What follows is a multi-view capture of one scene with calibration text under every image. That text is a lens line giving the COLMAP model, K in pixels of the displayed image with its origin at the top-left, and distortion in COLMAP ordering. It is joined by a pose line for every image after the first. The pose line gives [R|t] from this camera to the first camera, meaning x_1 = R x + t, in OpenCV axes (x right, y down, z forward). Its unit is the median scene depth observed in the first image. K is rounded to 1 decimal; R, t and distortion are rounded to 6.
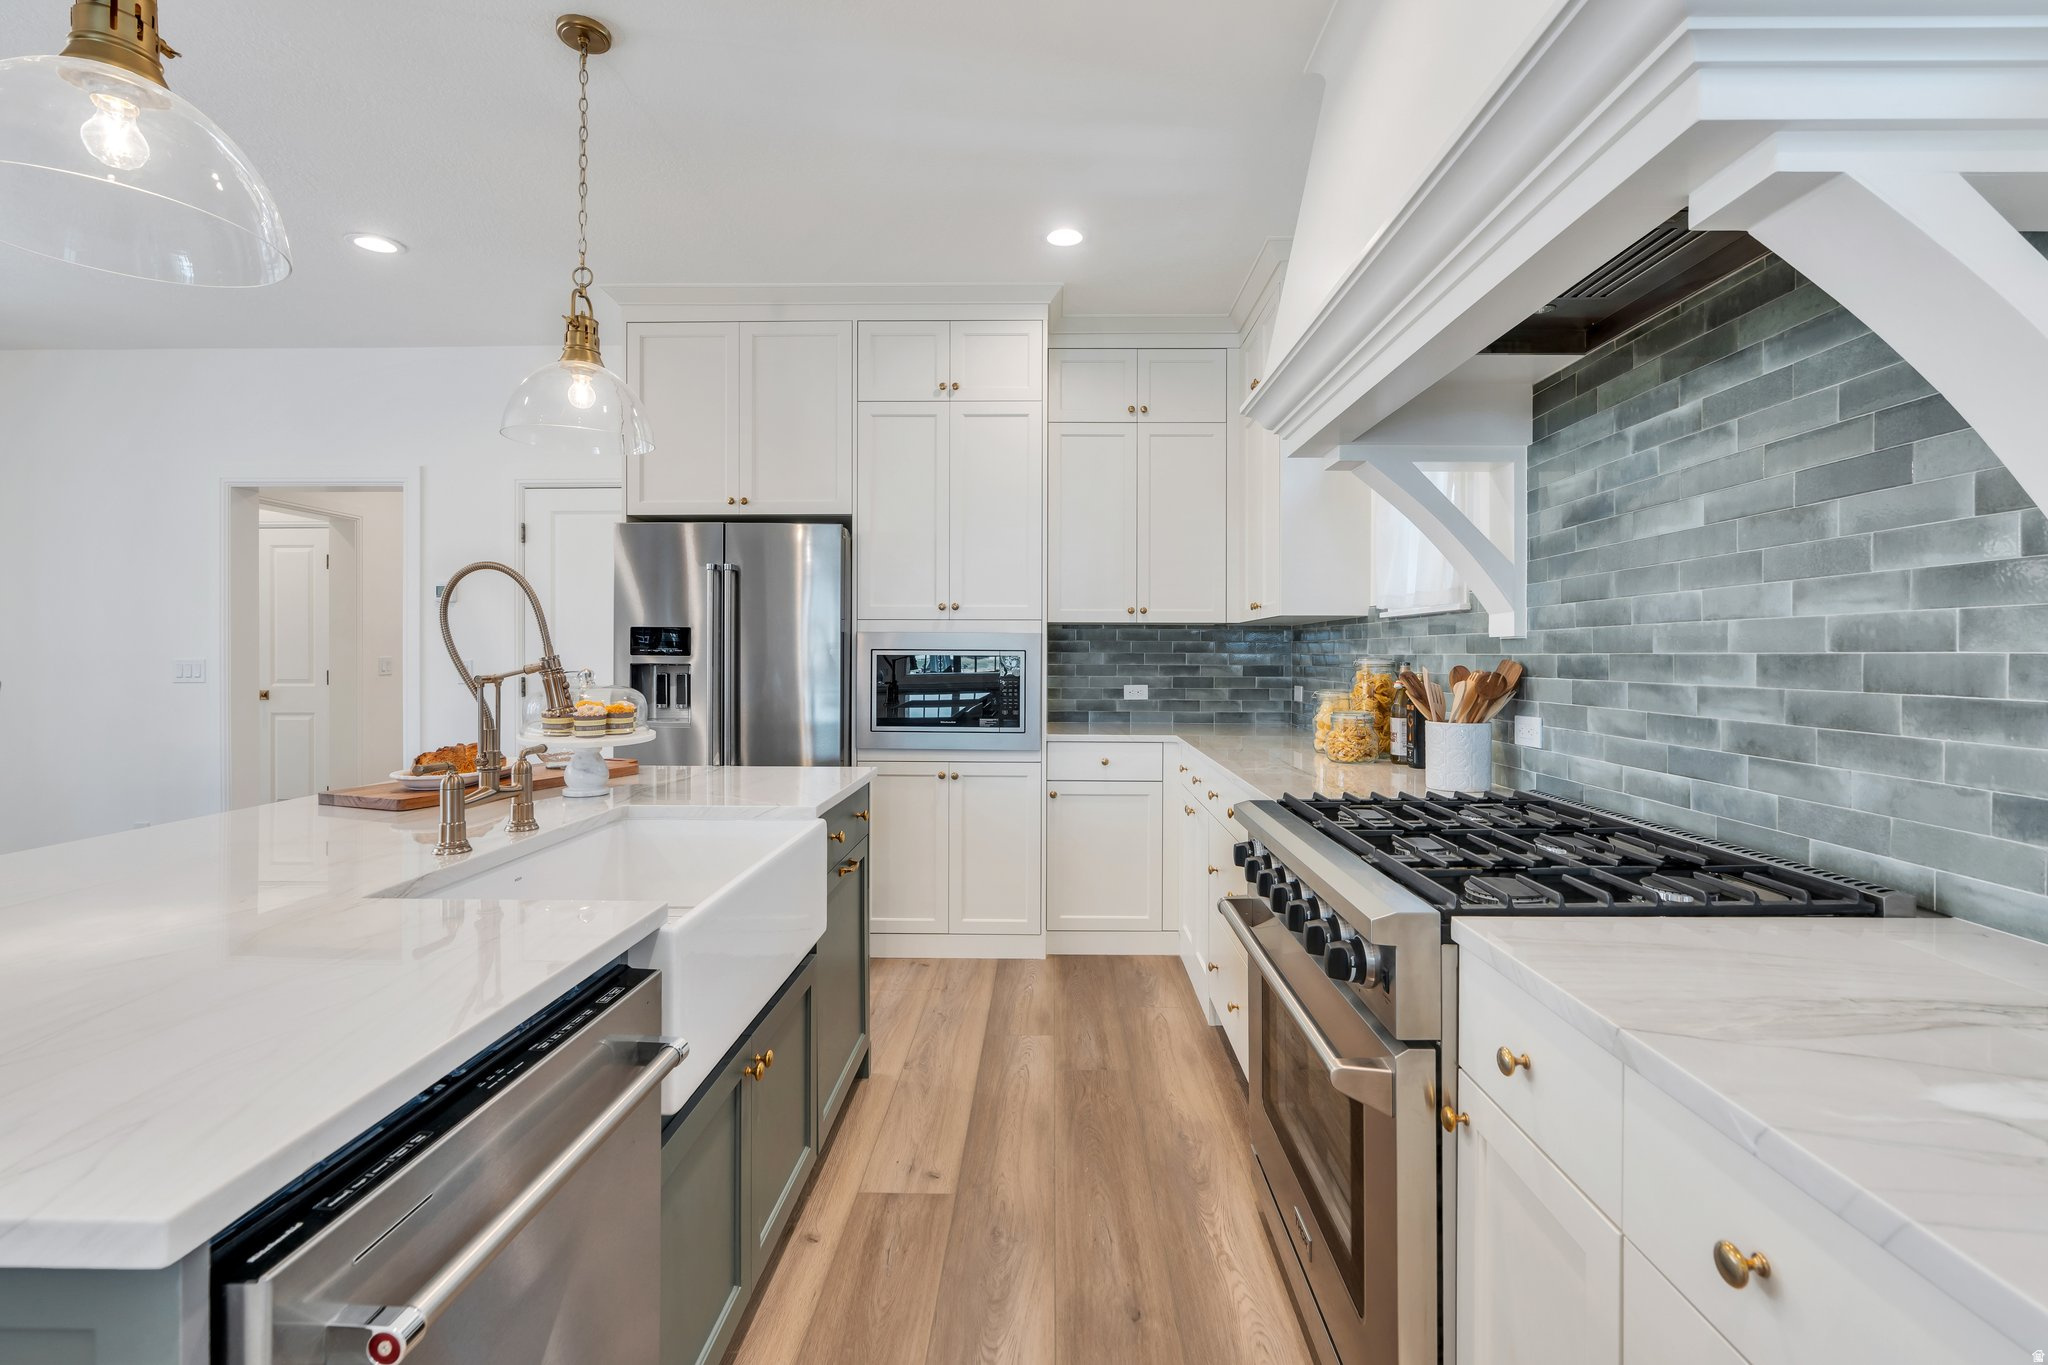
lens RADIAL K [[925.6, 0, 1031.7], [0, 925.6, 663.6], [0, 0, 1]] dist [-0.001408, 0.000389]
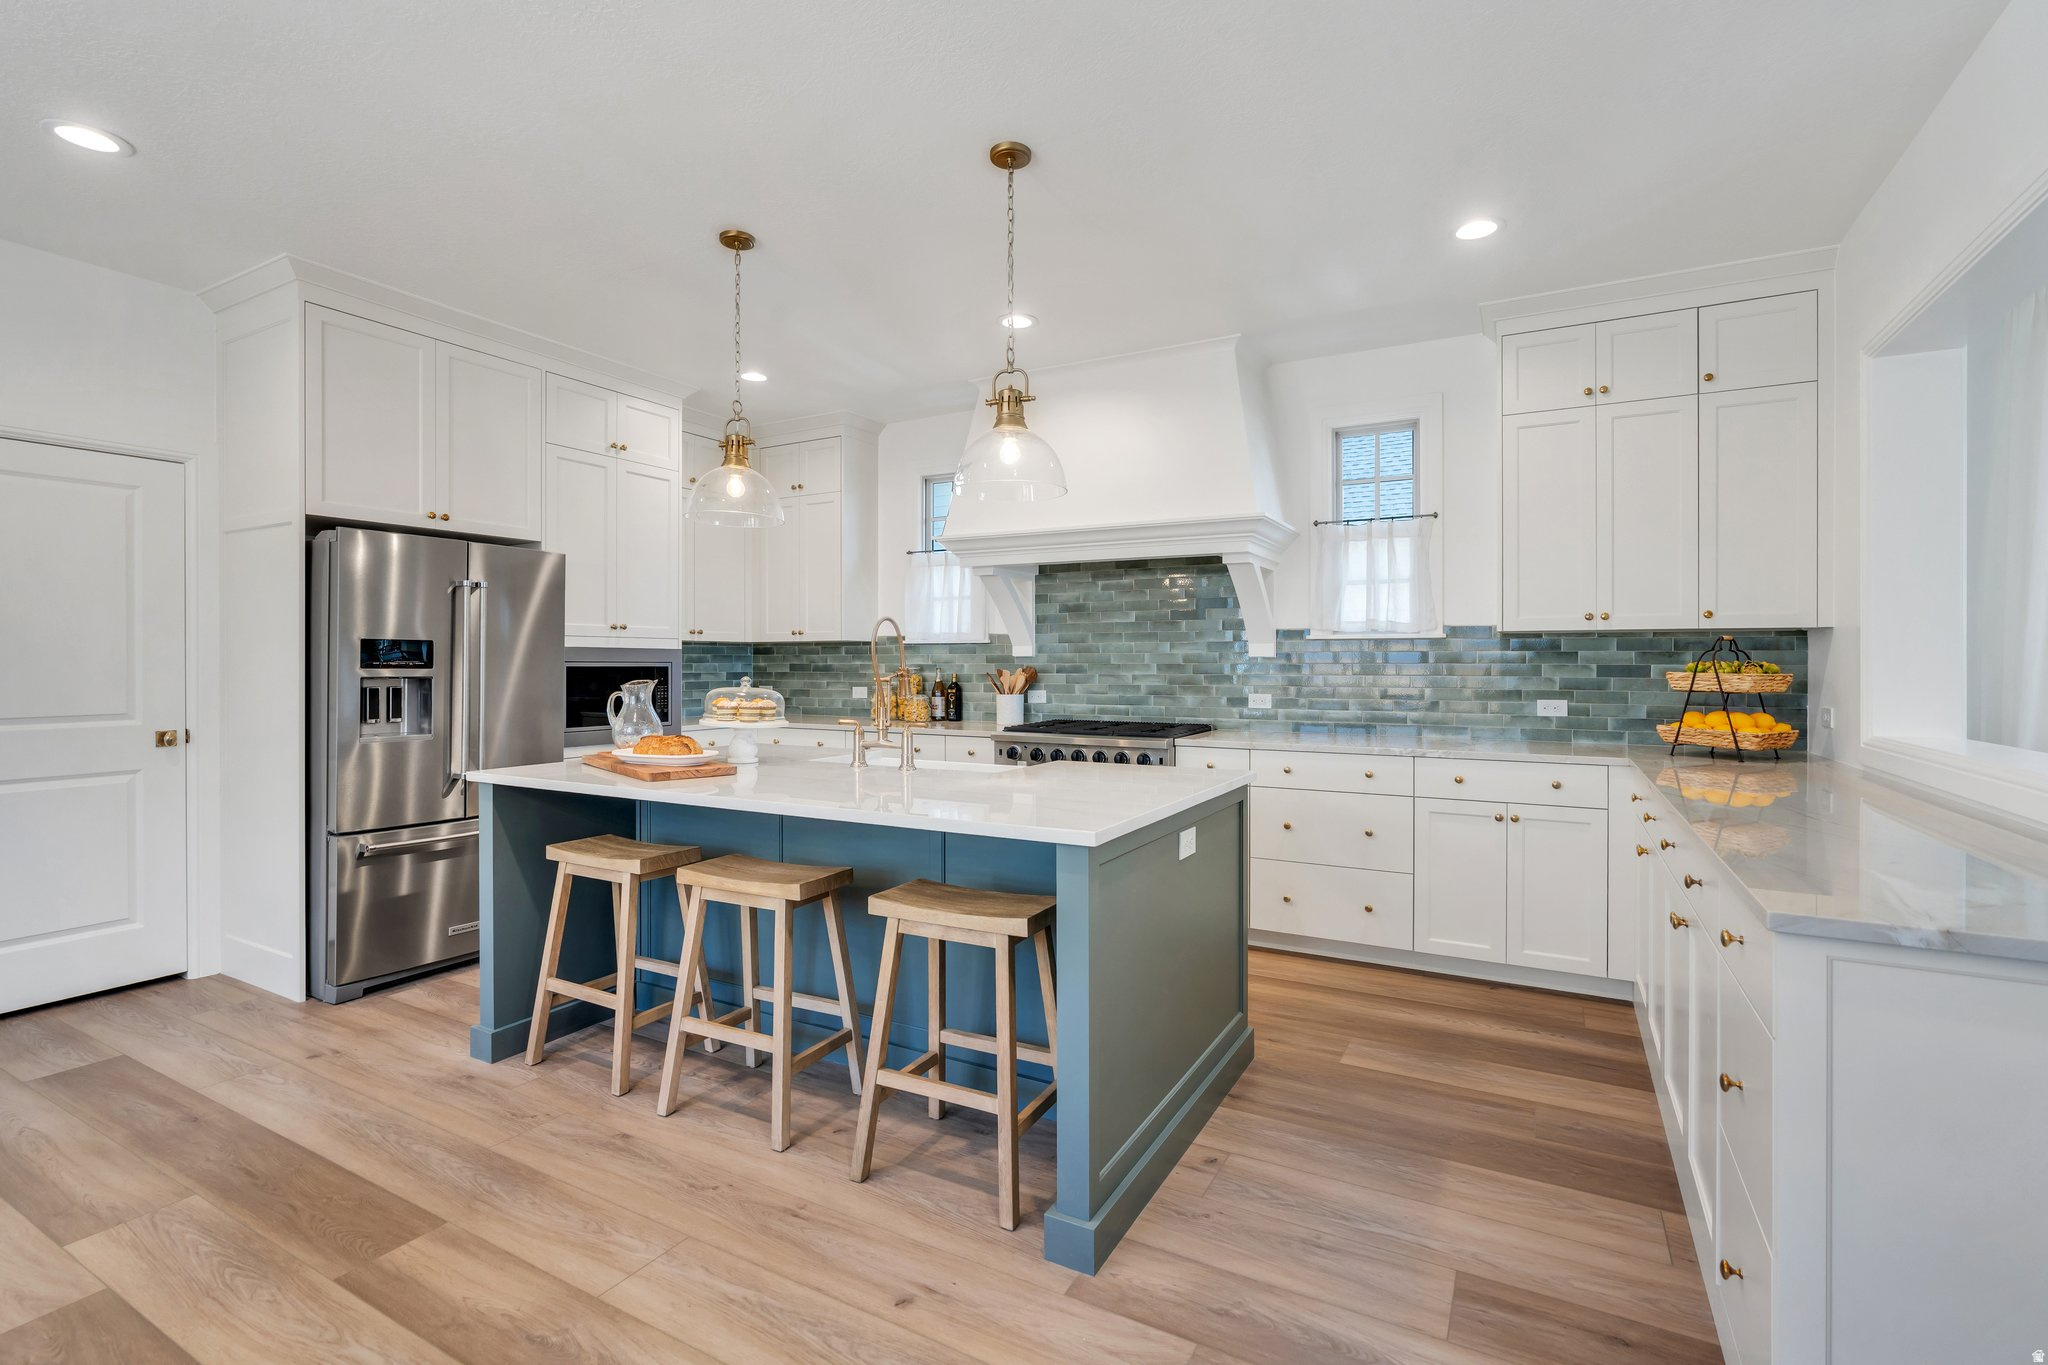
lens RADIAL K [[925.6, 0, 1031.7], [0, 925.6, 663.6], [0, 0, 1]] dist [-0.001408, 0.000389]
pose [[0.469579, -0.005045, 0.882876, -1.984366], [0.010801, 0.999942, -0.000031, -0.013482], [-0.882824, 0.009551, 0.469606, -0.120907]]
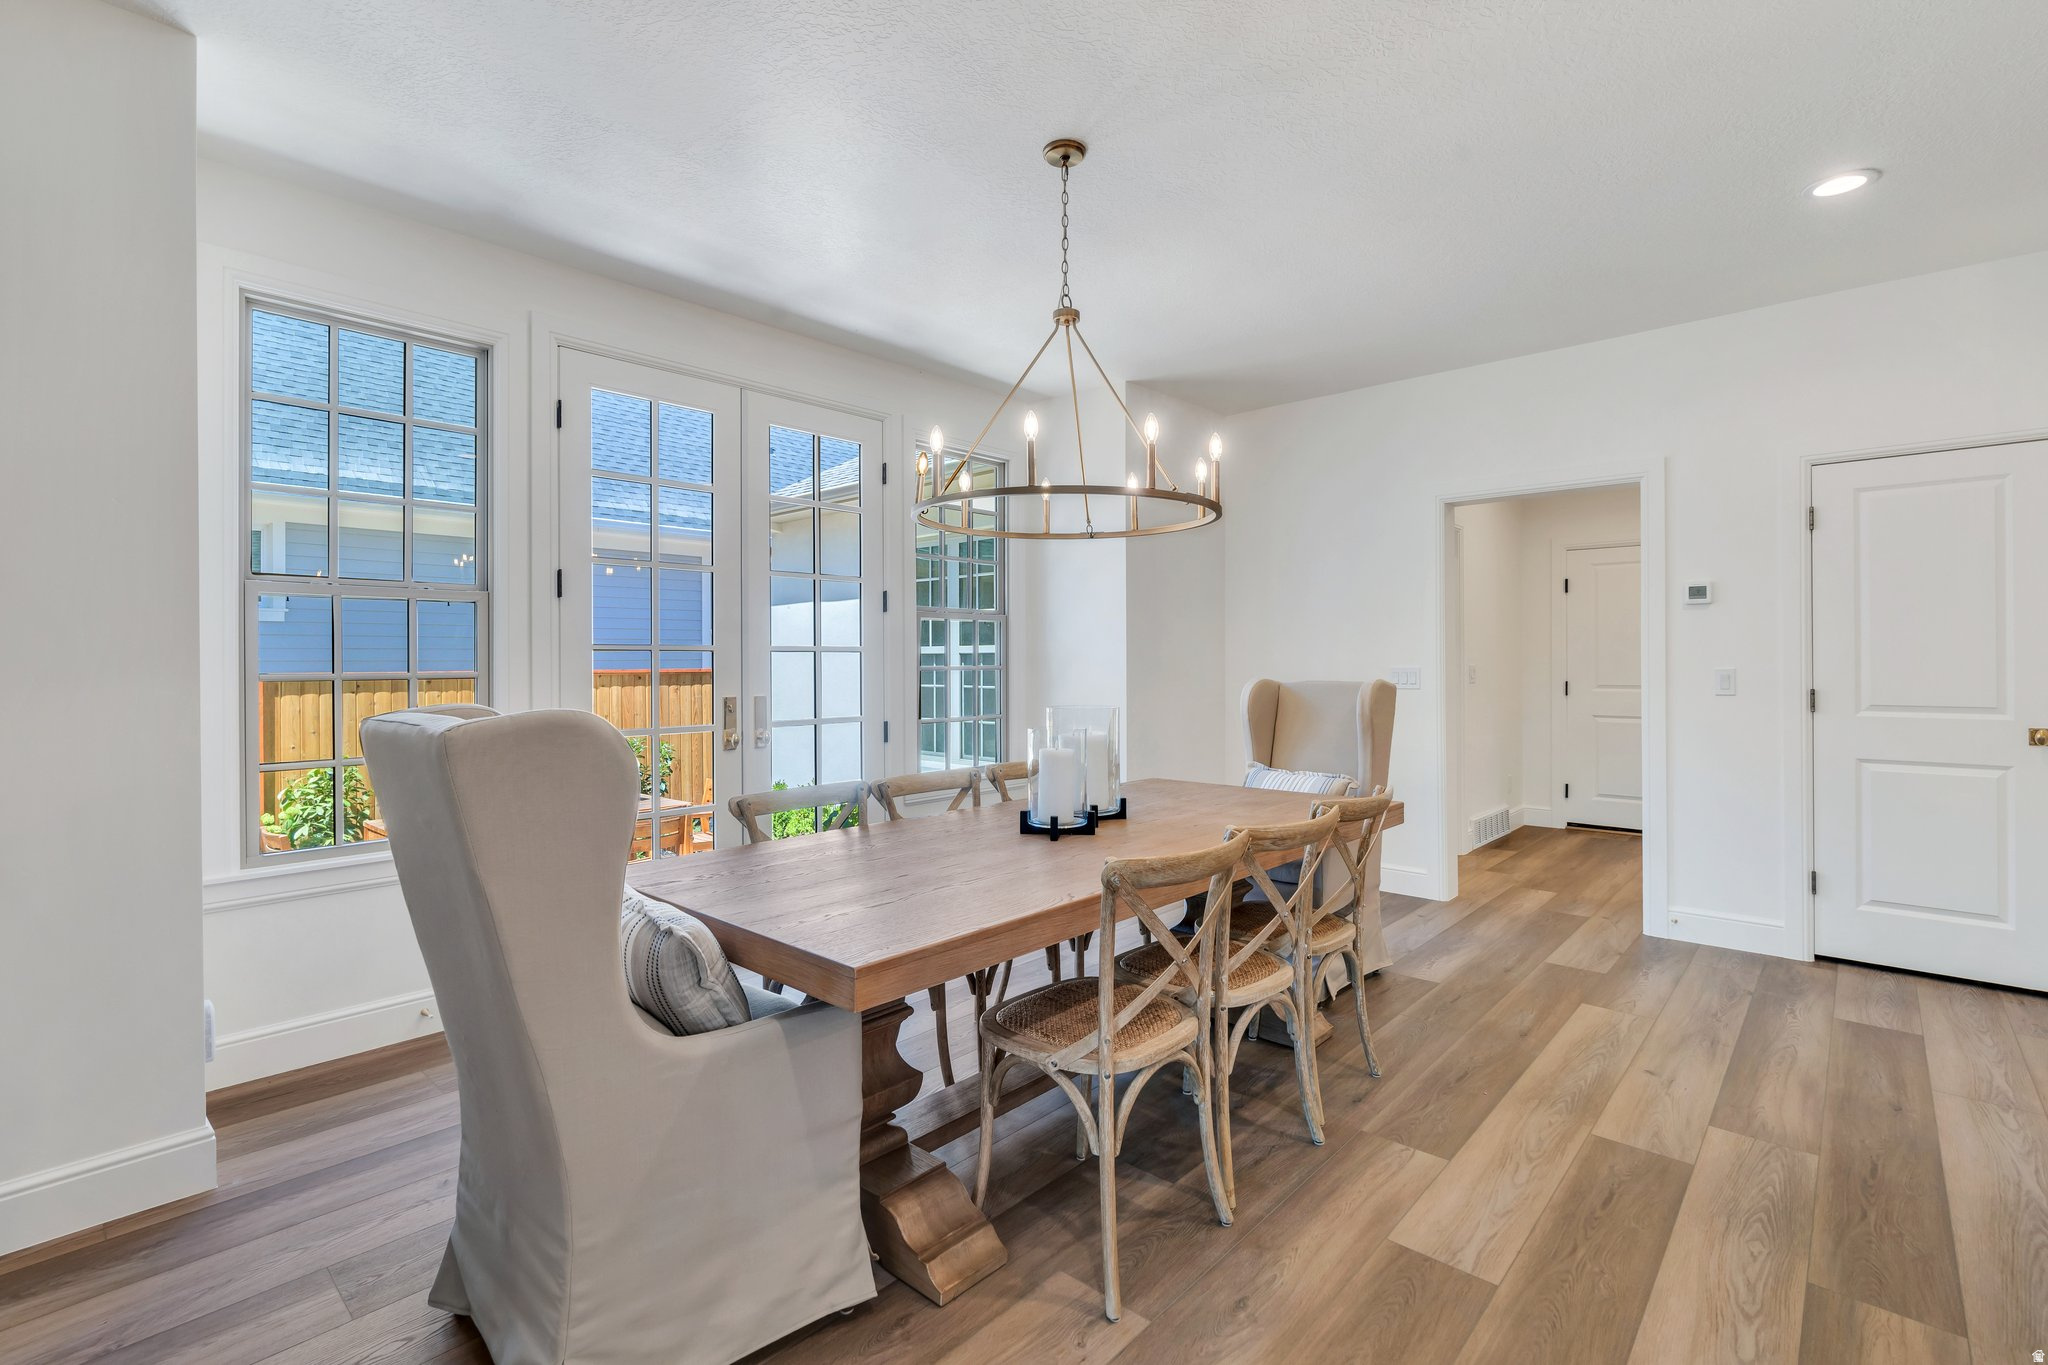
lens RADIAL K [[925.6, 0, 1031.7], [0, 925.6, 663.6], [0, 0, 1]] dist [-0.001408, 0.000389]
pose [[0.746984, -0.005787, -0.664817, -1.371060], [0.002973, 0.999981, -0.005365, -0.016118], [0.664836, 0.002031, 0.746987, -0.286653]]
